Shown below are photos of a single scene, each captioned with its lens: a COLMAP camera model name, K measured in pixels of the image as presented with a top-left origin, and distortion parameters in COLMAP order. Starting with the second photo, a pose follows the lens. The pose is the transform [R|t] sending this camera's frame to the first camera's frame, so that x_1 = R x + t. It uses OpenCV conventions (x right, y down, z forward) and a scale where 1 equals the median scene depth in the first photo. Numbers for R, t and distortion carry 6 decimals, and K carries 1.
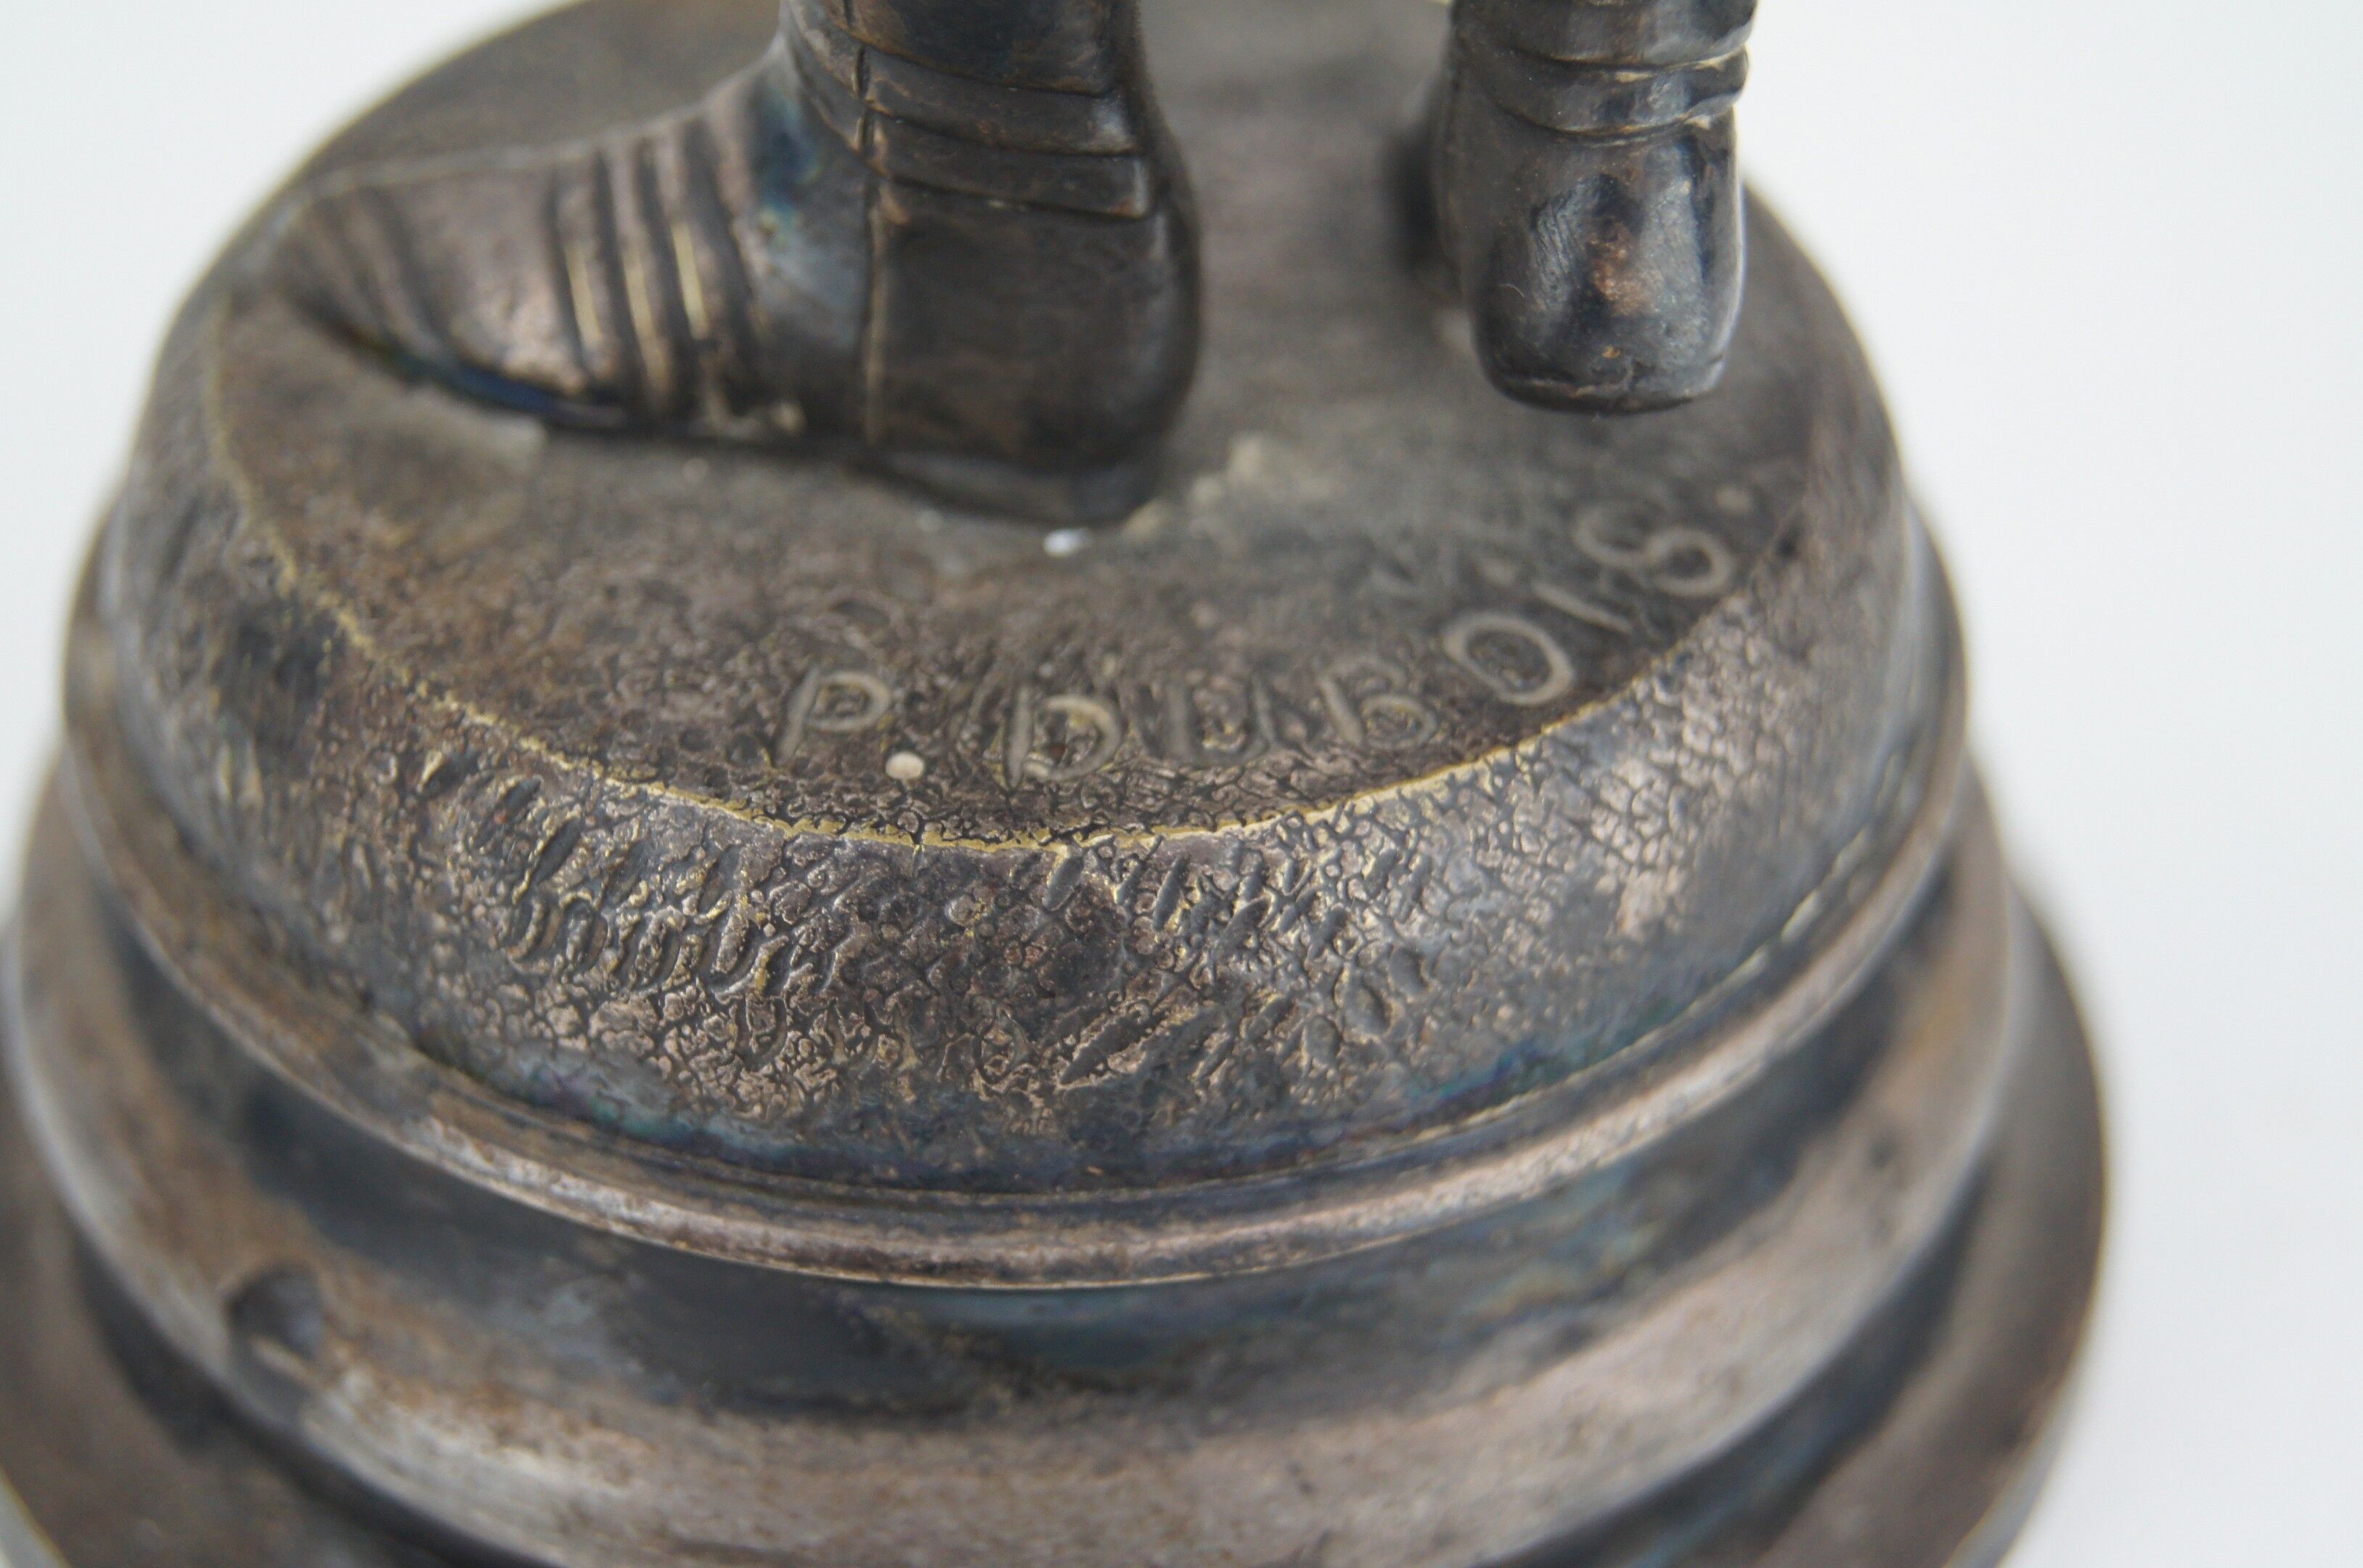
lens RADIAL K [[5086.7, 0, 1171.9], [0, 5086.7, 794.6], [0, 0, 1]] dist [-0.008132, 0.000000]
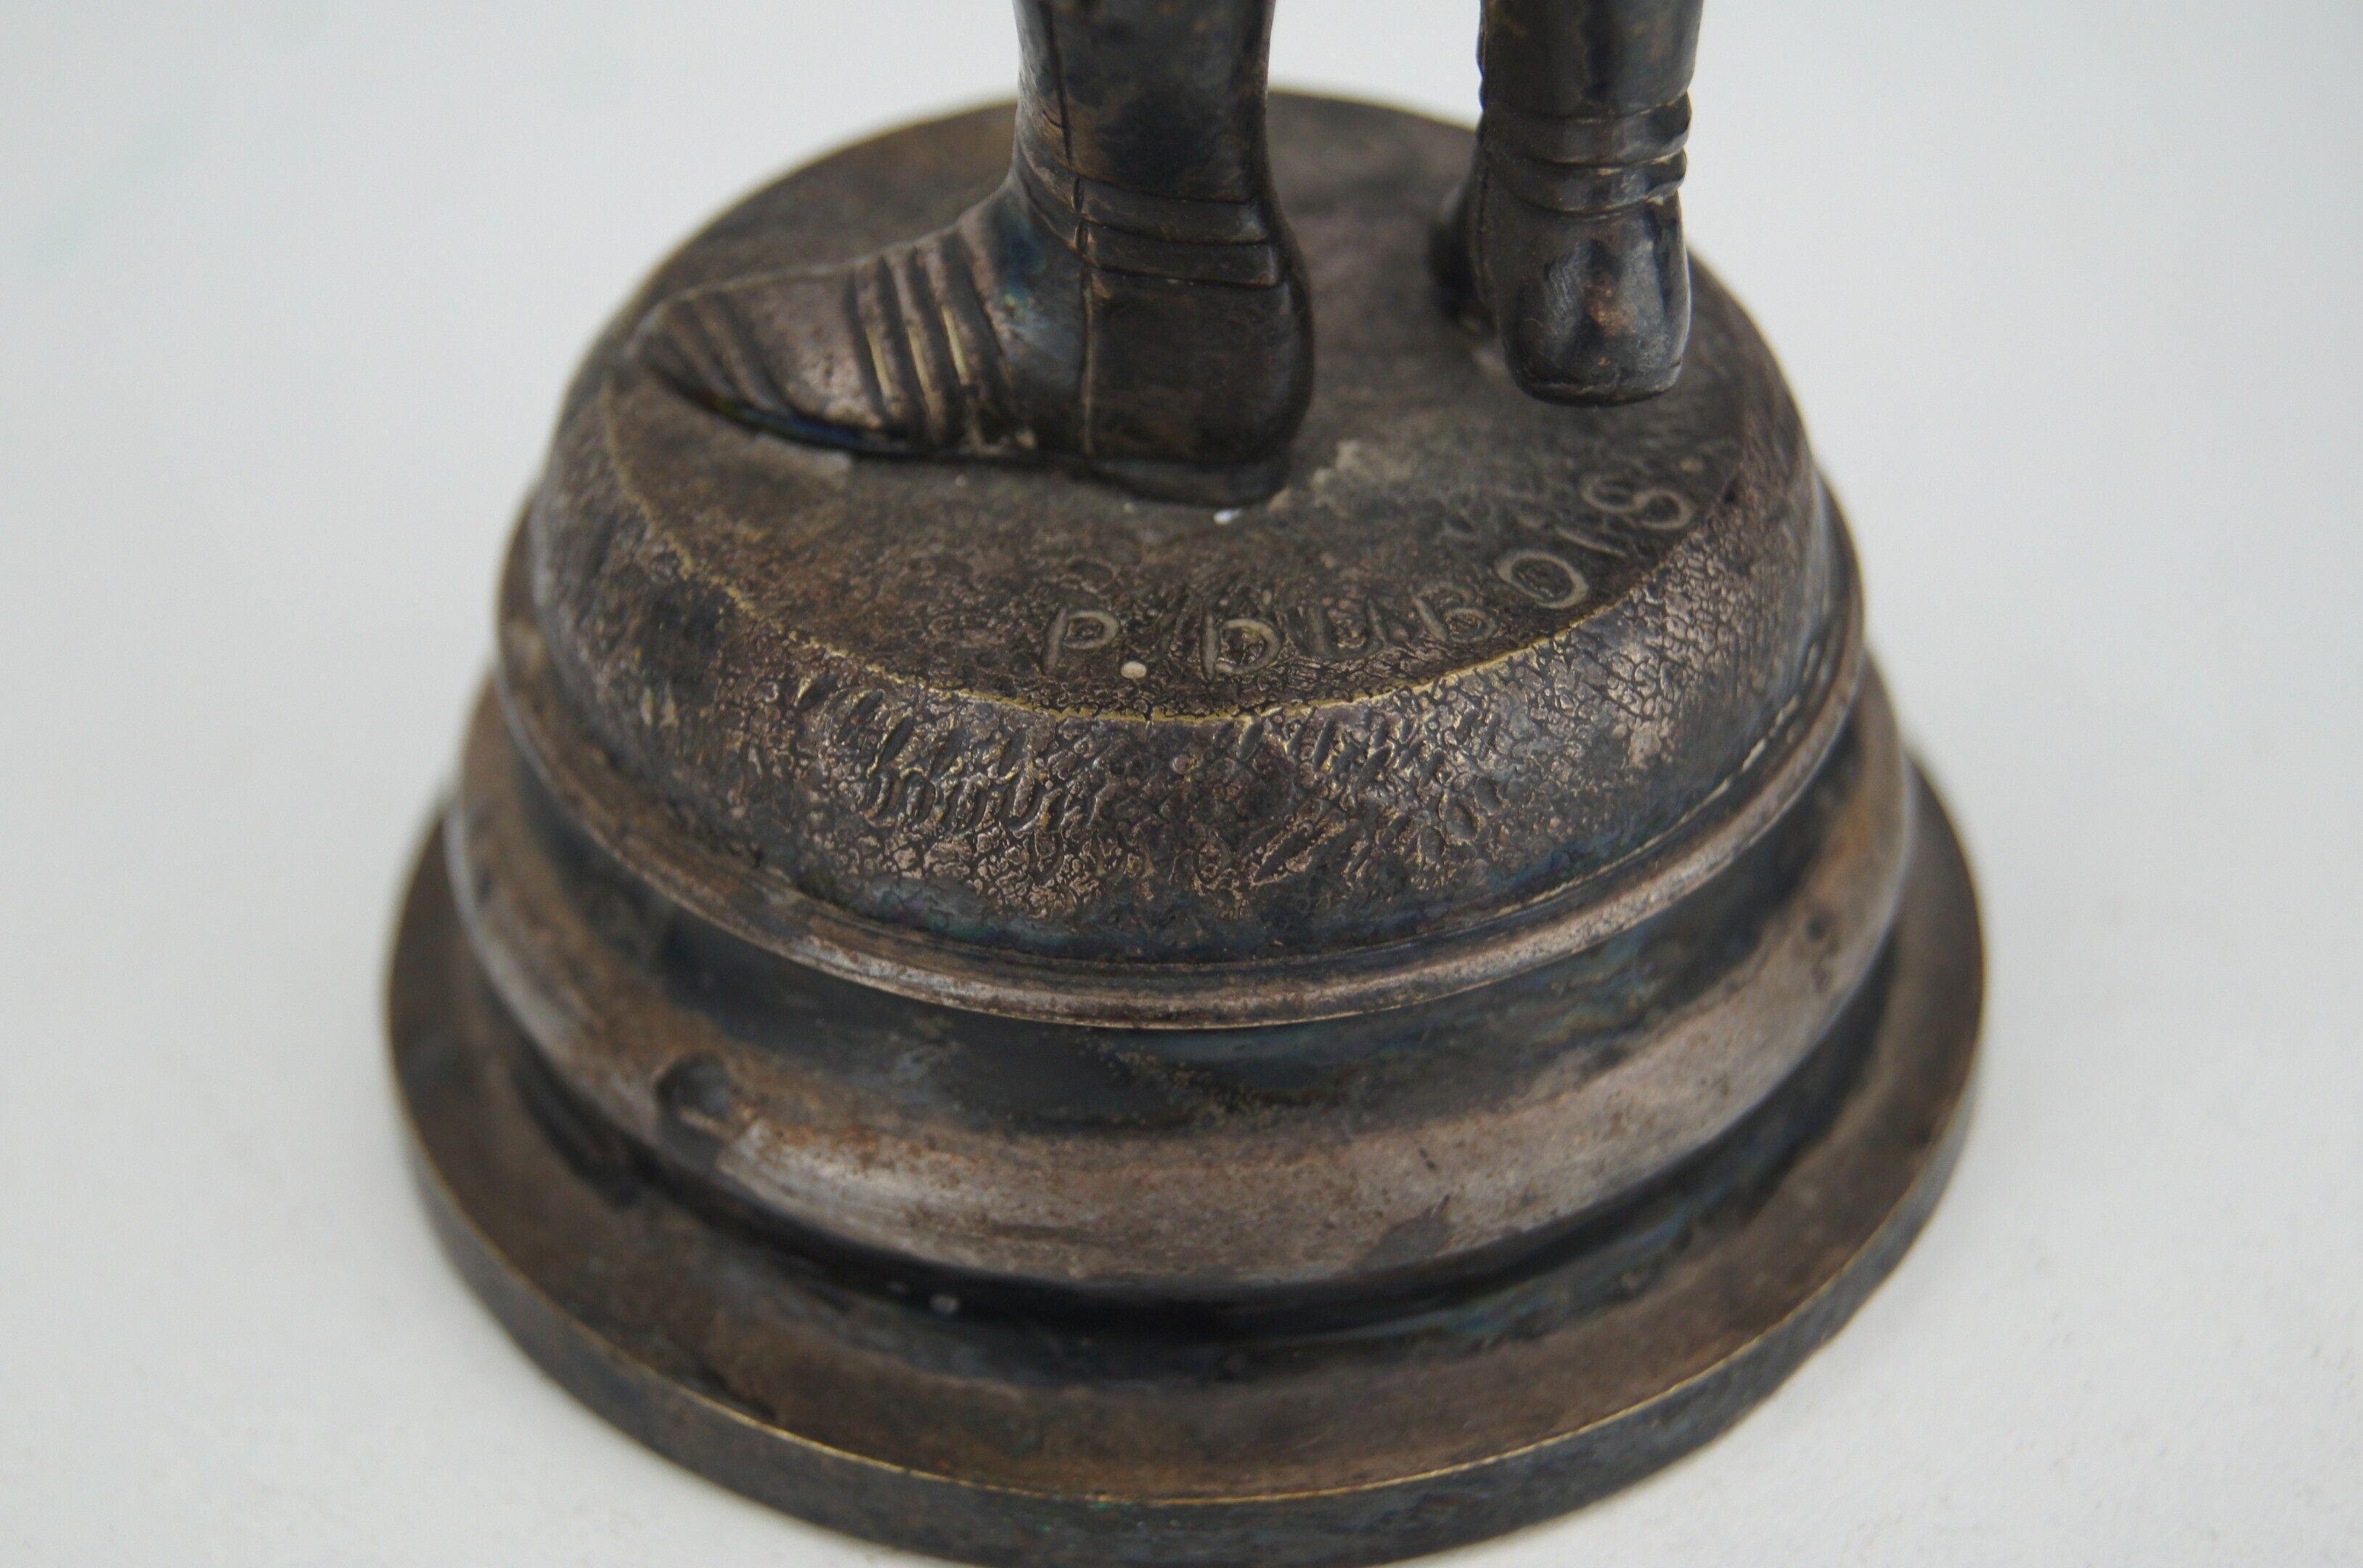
lens RADIAL K [[4837.9, 0, 1189.7], [0, 4837.9, 775.6], [0, 0, 1]] dist [-0.014159, 0.000000]
pose [[0.998552, -0.050833, 0.017601, -0.060564], [0.051270, 0.998363, -0.025343, 0.058471], [-0.016284, 0.026209, 0.999524, -0.365733]]
